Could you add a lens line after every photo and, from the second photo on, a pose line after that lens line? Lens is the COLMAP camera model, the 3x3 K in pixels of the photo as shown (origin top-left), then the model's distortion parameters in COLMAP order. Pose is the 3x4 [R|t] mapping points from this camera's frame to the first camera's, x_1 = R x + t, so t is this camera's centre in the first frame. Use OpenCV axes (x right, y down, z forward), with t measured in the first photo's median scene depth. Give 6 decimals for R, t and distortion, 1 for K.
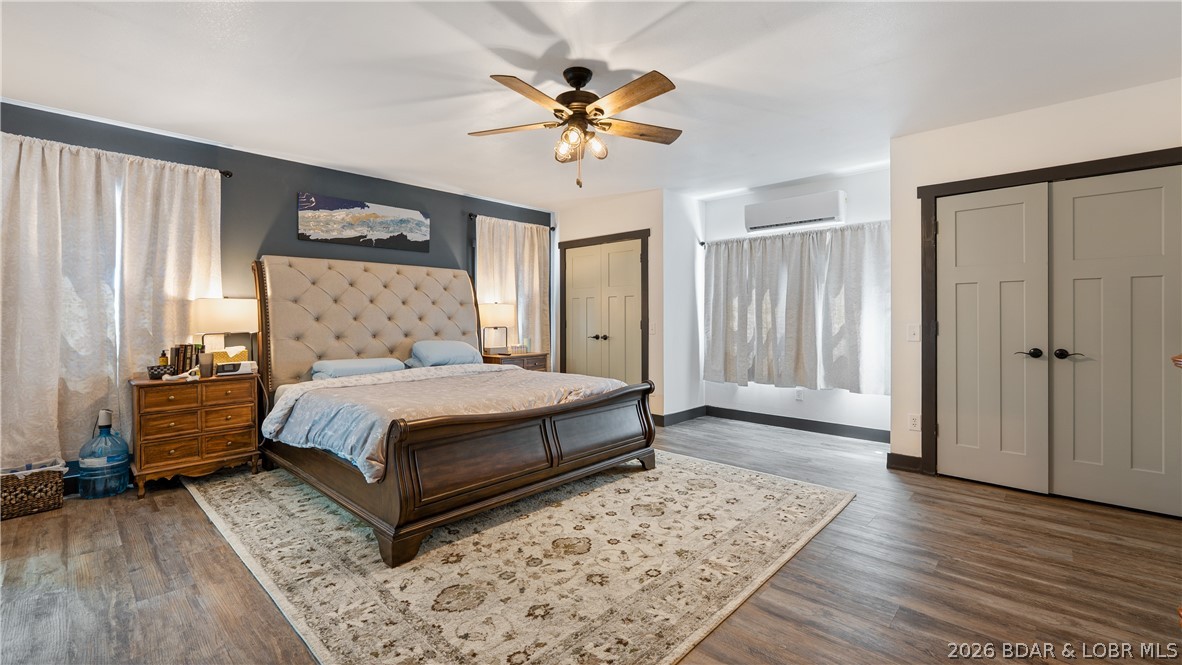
lens RADIAL K [[489.7, 0, 589.3], [0, 489.7, 324.2], [0, 0, 1]] dist [-0.006091, 0.000647]
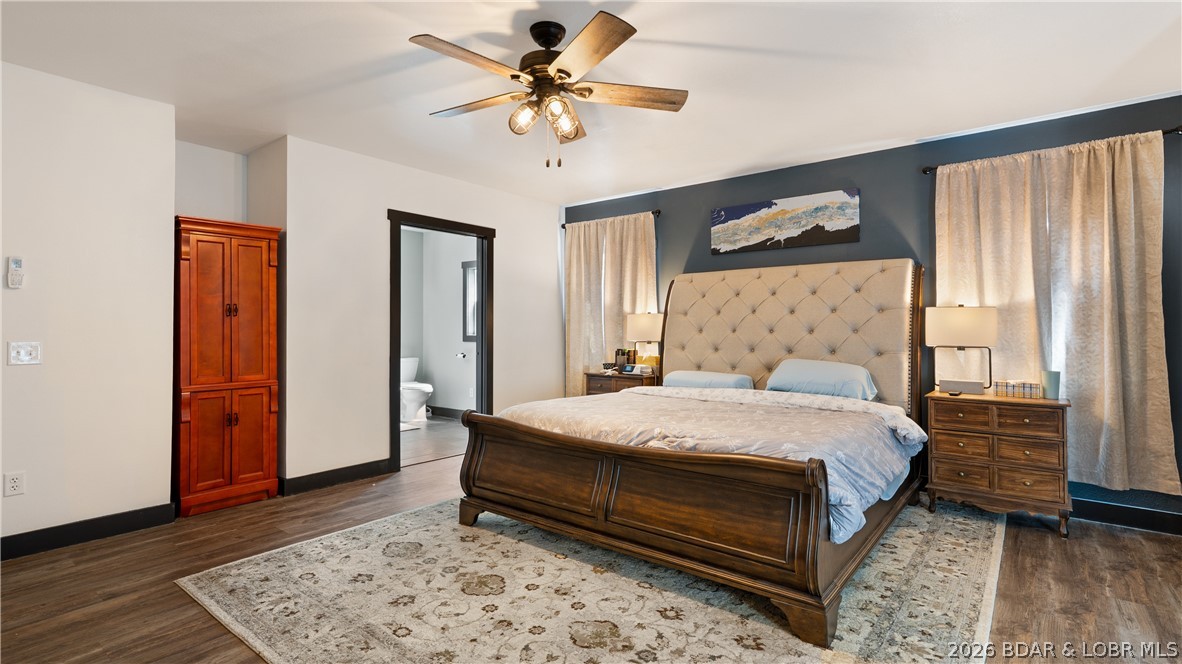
lens RADIAL K [[564.0, 0, 589.5], [0, 564.0, 325.9], [0, 0, 1]] dist [0.012515, -0.000275]
pose [[0.082057, -0.004238, -0.996619, 0.819220], [-0.016858, 0.999842, -0.005640, -0.013603], [0.996485, 0.017264, 0.081972, 0.892229]]
